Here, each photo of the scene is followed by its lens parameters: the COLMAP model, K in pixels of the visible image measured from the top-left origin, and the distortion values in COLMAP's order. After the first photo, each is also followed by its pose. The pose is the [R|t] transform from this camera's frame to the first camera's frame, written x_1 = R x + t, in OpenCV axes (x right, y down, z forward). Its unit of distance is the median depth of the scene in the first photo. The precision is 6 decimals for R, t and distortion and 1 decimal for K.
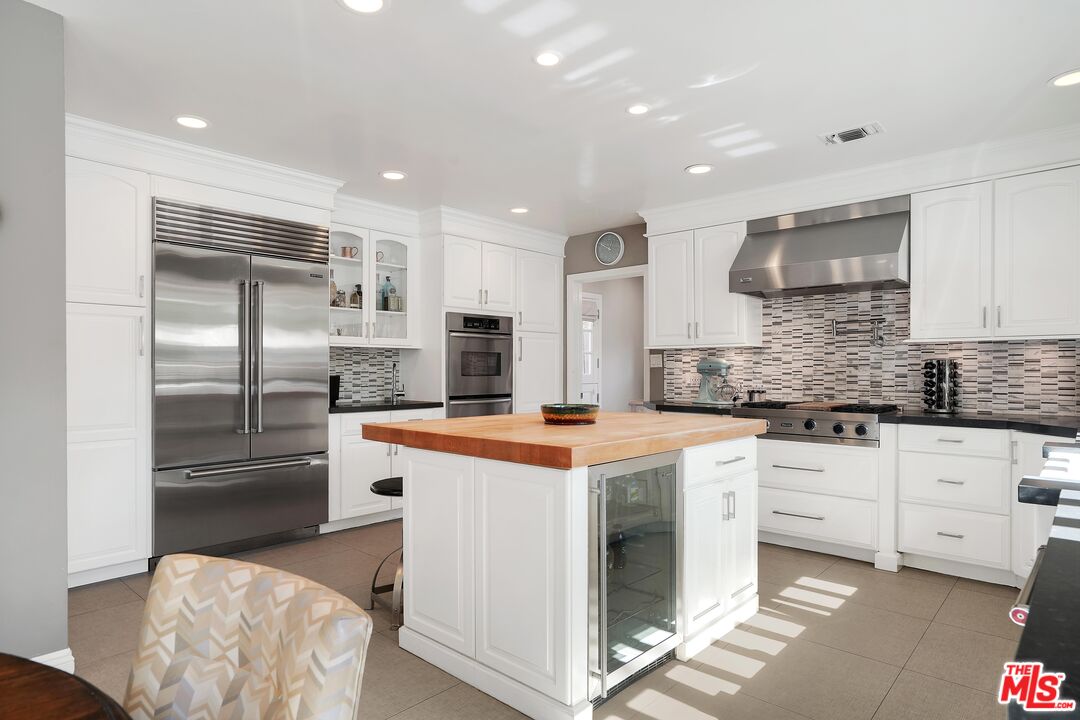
lens RADIAL K [[613.1, 0, 533.1], [0, 613.1, 368.0], [0, 0, 1]] dist [-0.003356, 0.000081]
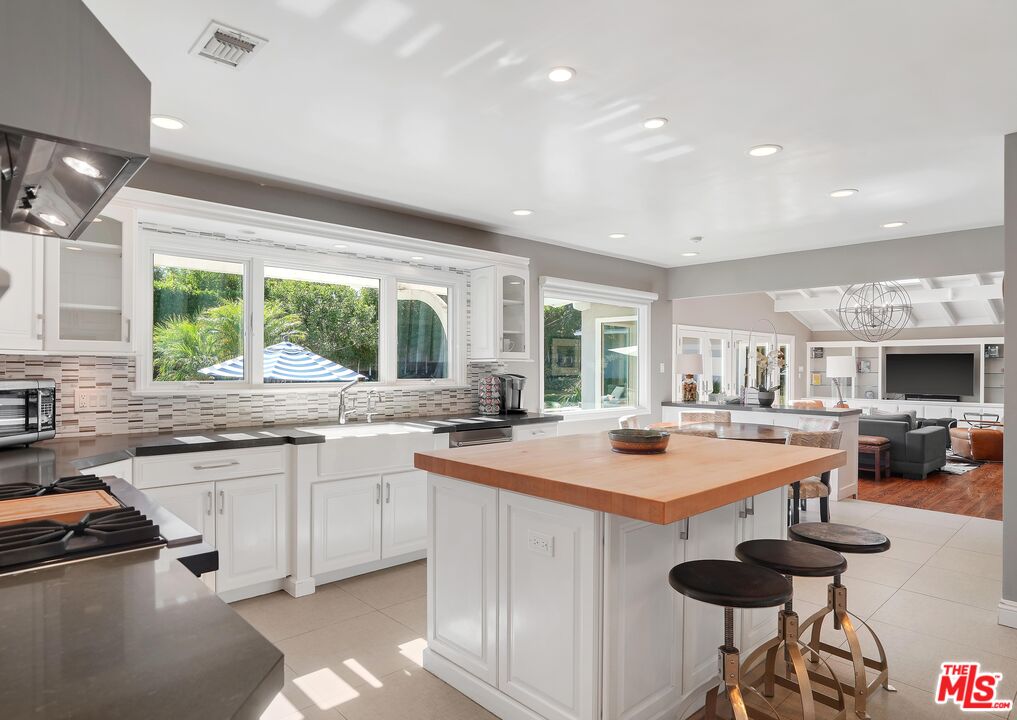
lens RADIAL K [[611.2, 0, 495.4], [0, 611.2, 375.7], [0, 0, 1]] dist [-0.006208, 0.018094]
pose [[-0.997045, -0.000141, 0.076819, 0.135241], [0.000638, 0.999949, 0.010119, -0.019526], [-0.076816, 0.010139, -0.996994, 1.292659]]
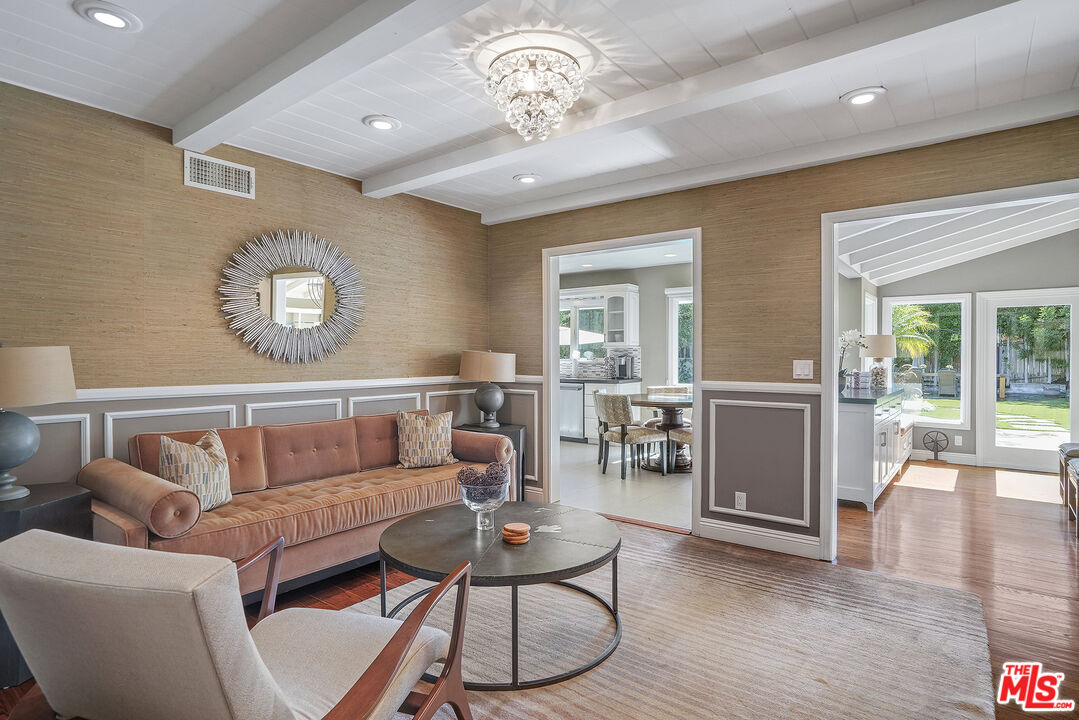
lens RADIAL K [[575.2, 0, 536.6], [0, 575.2, 359.3], [0, 0, 1]] dist [-0.005466, 0.001962]
pose [[-0.088595, -0.004079, 0.996059, -1.626779], [-0.000245, 0.999992, 0.004074, -0.005482], [-0.996068, 0.000117, -0.088596, 0.537234]]
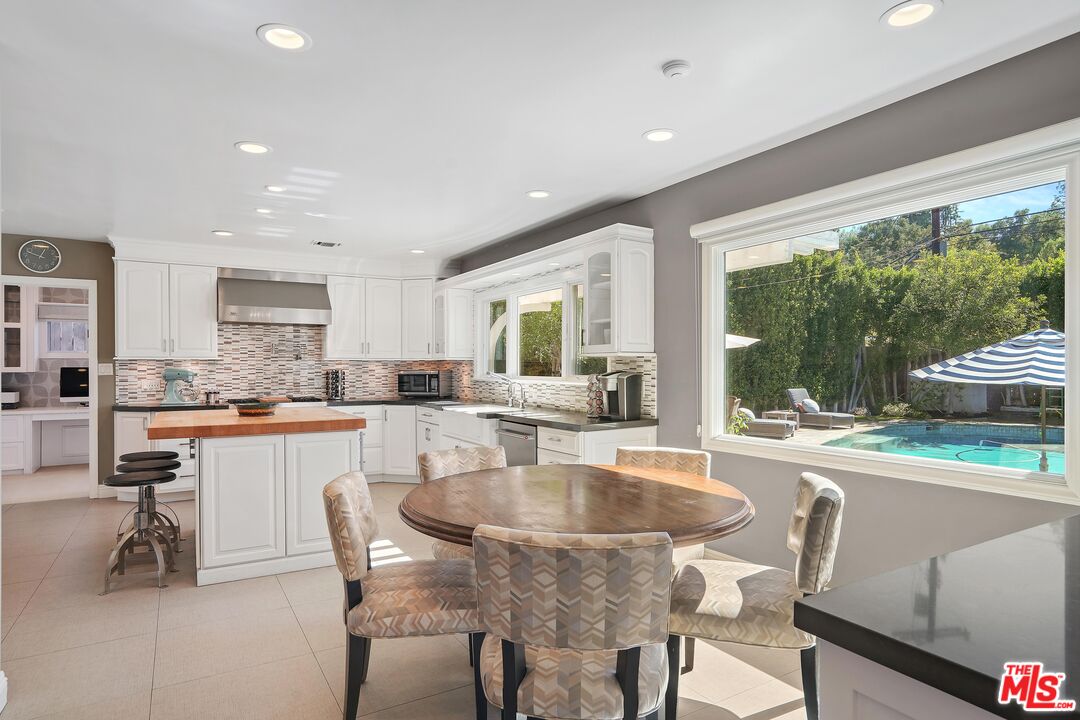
lens RADIAL K [[613.1, 0, 533.1], [0, 613.1, 368.0], [0, 0, 1]] dist [-0.003356, 0.000081]
pose [[0.290931, -0.001764, 0.956743, -0.774933], [0.001659, 0.999998, 0.001339, -0.017651], [-0.956743, 0.001198, 0.290933, -0.061309]]
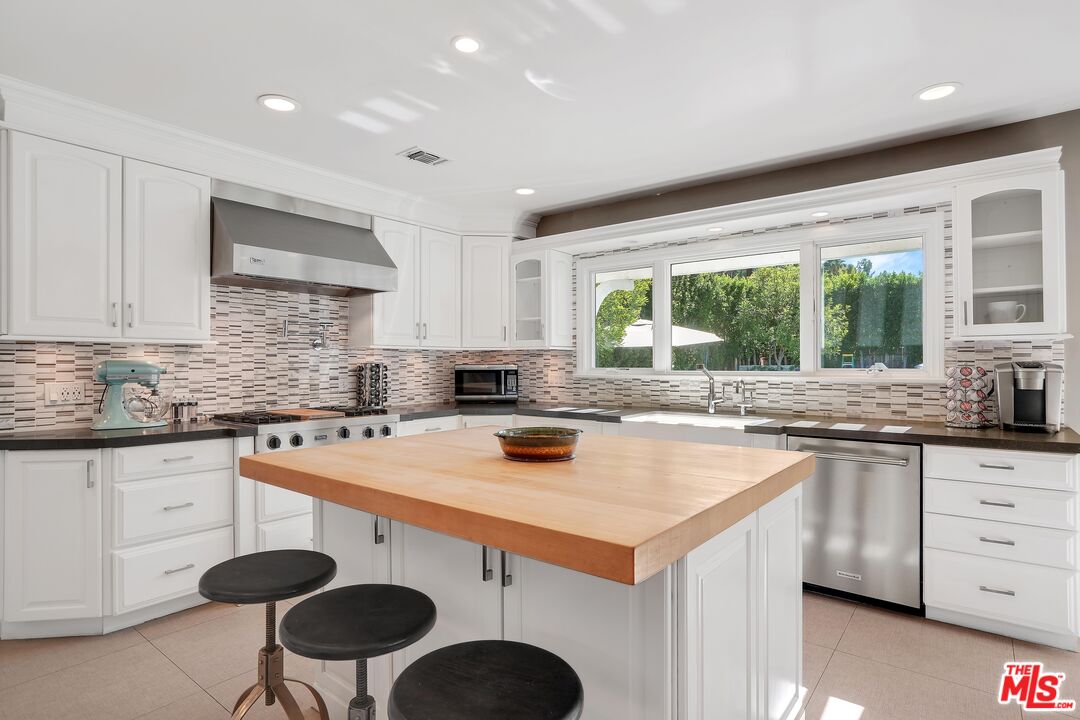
lens RADIAL K [[575.7, 0, 537.1], [0, 575.7, 359.3], [0, 0, 1]] dist [-0.005466, 0.001962]
pose [[-0.080470, 0.008978, 0.996717, -0.399098], [0.003229, 0.999957, -0.008746, -0.009656], [-0.996752, 0.002515, -0.080496, 0.689138]]
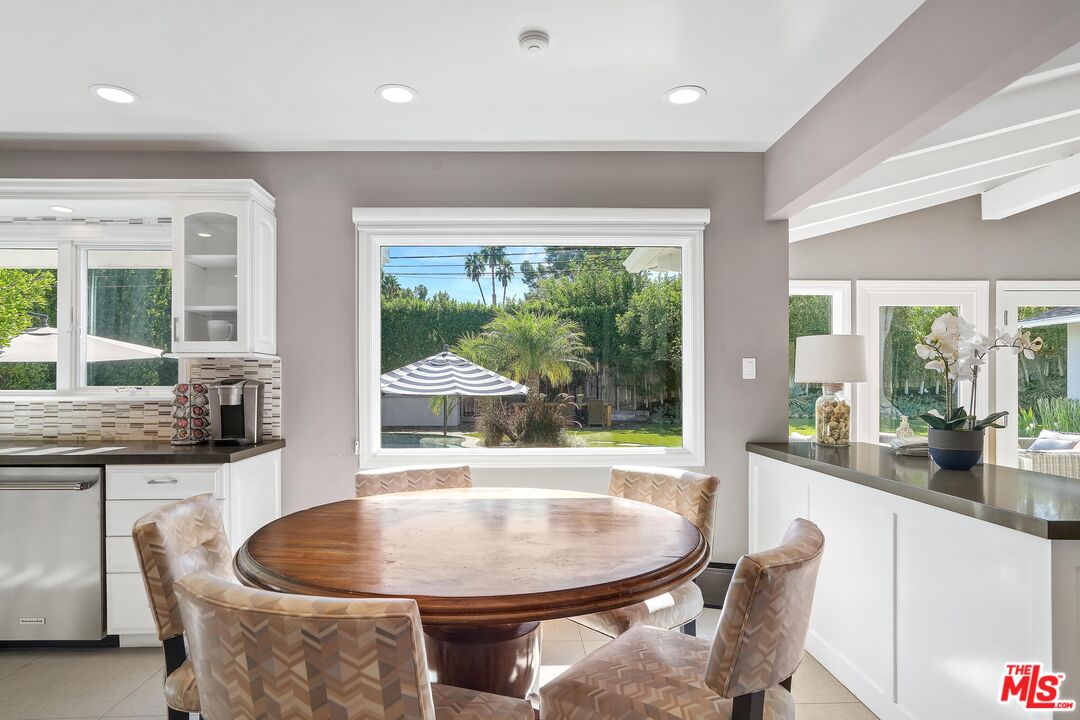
lens RADIAL K [[626.3, 0, 525.4], [0, 626.3, 384.7], [0, 0, 1]] dist [-0.002604, 0.000841]
pose [[-0.681902, 0.002197, 0.731440, -0.572870], [0.001272, 0.999998, -0.001818, -0.002317], [-0.731442, -0.000309, -0.681903, 0.344674]]
